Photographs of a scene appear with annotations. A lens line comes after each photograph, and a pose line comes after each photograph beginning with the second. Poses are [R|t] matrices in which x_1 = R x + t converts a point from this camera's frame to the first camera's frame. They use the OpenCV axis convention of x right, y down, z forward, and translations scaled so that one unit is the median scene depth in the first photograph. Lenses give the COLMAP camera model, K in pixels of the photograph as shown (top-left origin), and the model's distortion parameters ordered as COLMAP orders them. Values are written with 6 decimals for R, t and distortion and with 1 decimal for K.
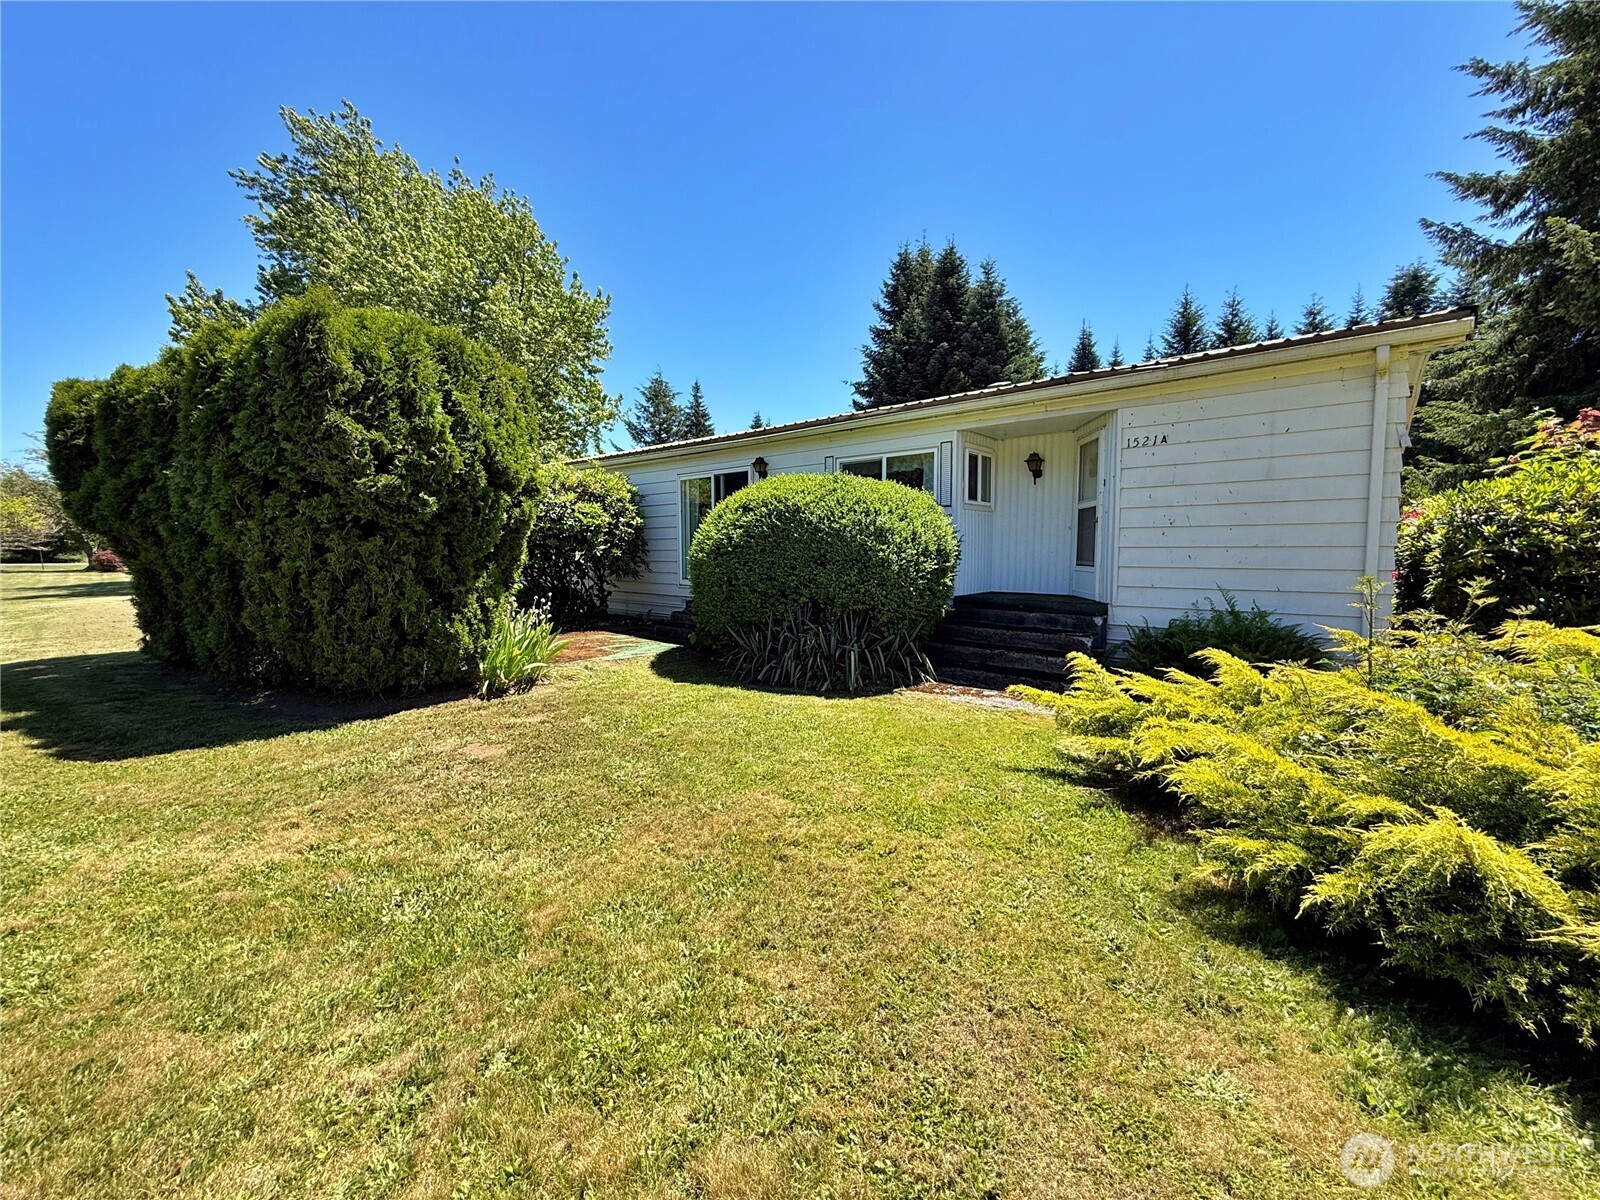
lens RADIAL K [[635.1, 0, 795.6], [0, 635.1, 609.1], [0, 0, 1]] dist [0.002345, -0.000015]
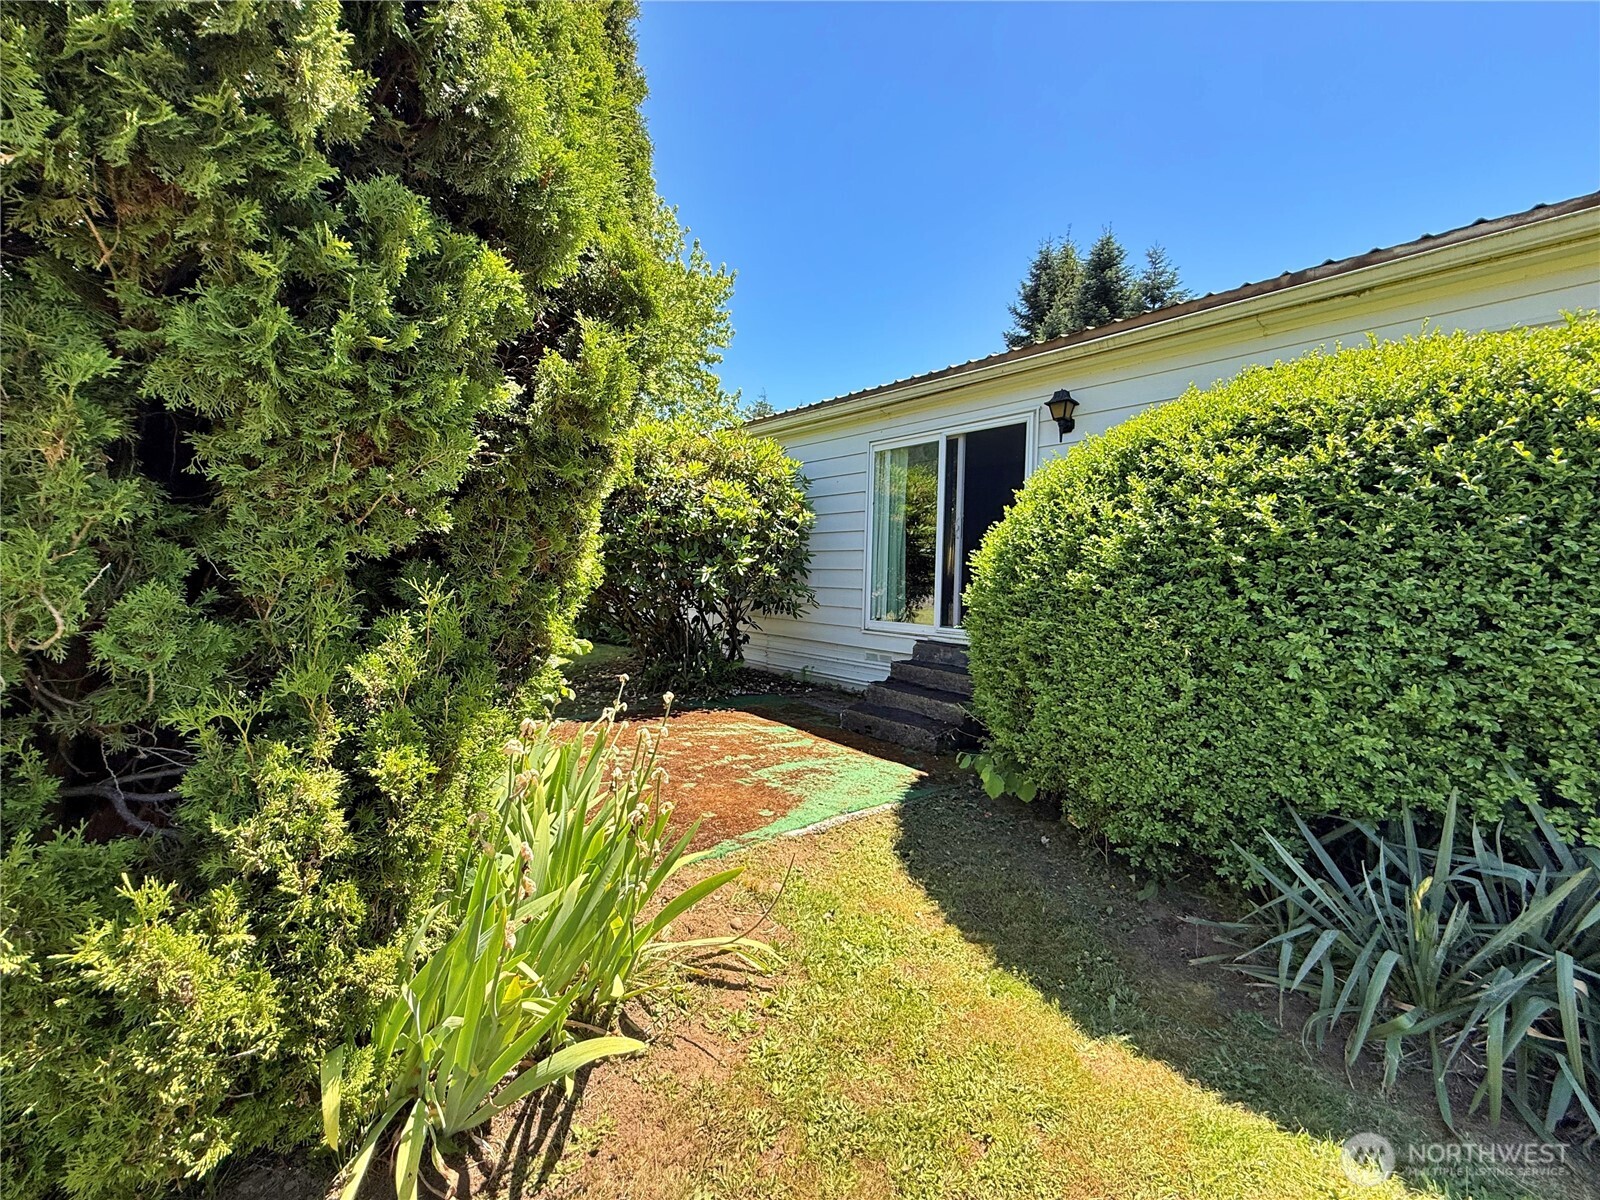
lens RADIAL K [[635.1, 0, 806.1], [0, 635.1, 599.5], [0, 0, 1]] dist [0.002345, -0.000015]
pose [[0.992046, 0.028282, -0.122654, -0.175524], [-0.035414, 0.997782, -0.056362, -0.031837], [0.120788, 0.060257, 0.990848, 0.435318]]
